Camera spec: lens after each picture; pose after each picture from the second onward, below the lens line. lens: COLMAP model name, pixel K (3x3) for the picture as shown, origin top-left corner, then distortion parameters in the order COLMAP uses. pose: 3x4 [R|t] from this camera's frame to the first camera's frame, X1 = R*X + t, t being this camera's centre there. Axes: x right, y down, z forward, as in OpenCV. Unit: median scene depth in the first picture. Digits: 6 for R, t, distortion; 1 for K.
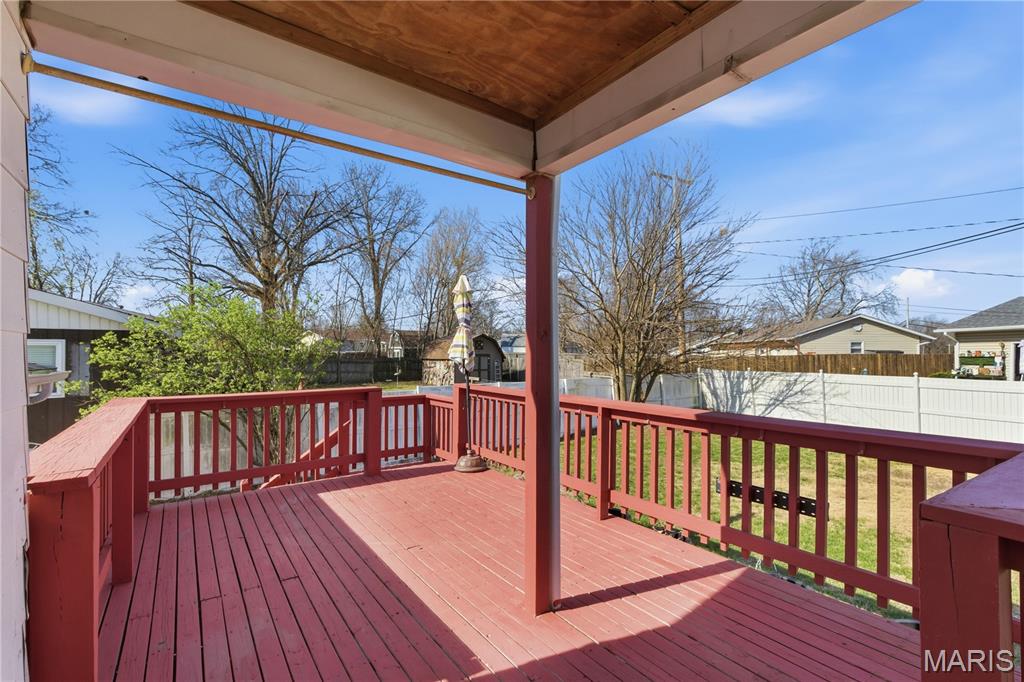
lens RADIAL K [[465.7, 0, 512.3], [0, 465.7, 345.4], [0, 0, 1]] dist [-0.001222, 0.001112]
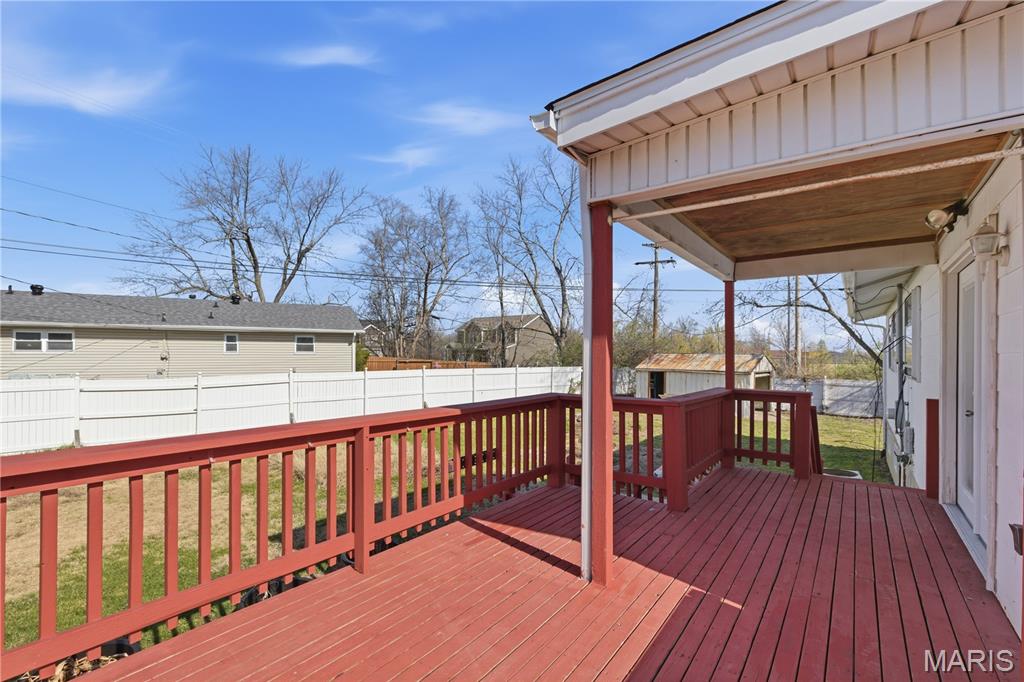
lens RADIAL K [[465.7, 0, 510.9], [0, 465.7, 363.7], [0, 0, 1]] dist [-0.001222, 0.001112]
pose [[-0.311538, -0.002982, 0.950229, -0.813283], [-0.003771, 0.999991, 0.001902, 0.038025], [-0.950226, -0.002991, -0.311547, 1.346817]]
